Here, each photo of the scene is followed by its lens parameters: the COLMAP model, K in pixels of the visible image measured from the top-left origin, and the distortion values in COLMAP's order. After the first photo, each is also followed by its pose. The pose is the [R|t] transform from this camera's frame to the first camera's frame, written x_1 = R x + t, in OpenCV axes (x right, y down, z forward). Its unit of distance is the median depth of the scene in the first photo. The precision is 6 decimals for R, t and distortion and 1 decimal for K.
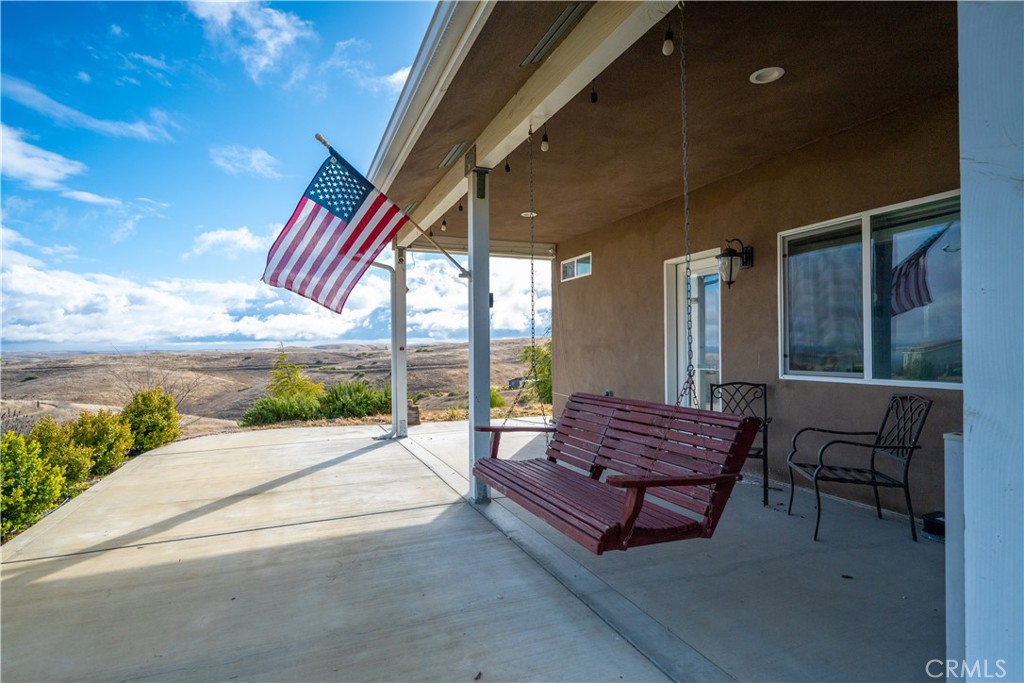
lens RADIAL K [[555.1, 0, 512.0], [0, 555.1, 344.0], [0, 0, 1]] dist [0.002528, 0.000204]
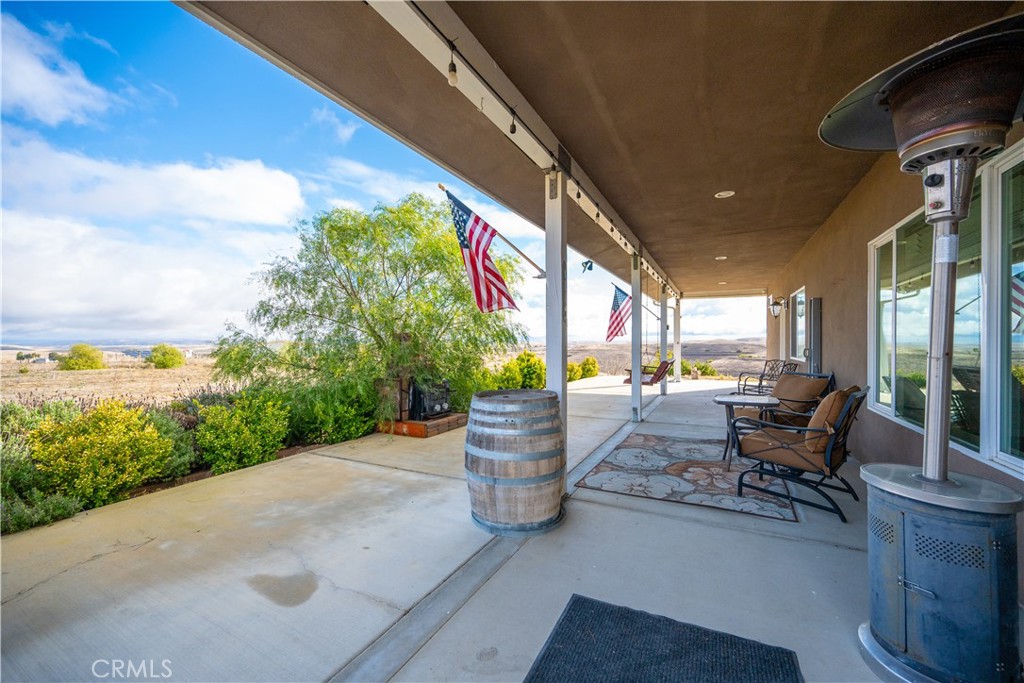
lens RADIAL K [[400.8, 0, 512.4], [0, 400.8, 342.1], [0, 0, 1]] dist [-0.003224, 0.000211]
pose [[0.655321, 0.012270, -0.755250, 0.603708], [-0.002526, 0.999898, 0.014053, -0.017104], [0.755346, -0.007302, 0.655286, -0.594621]]
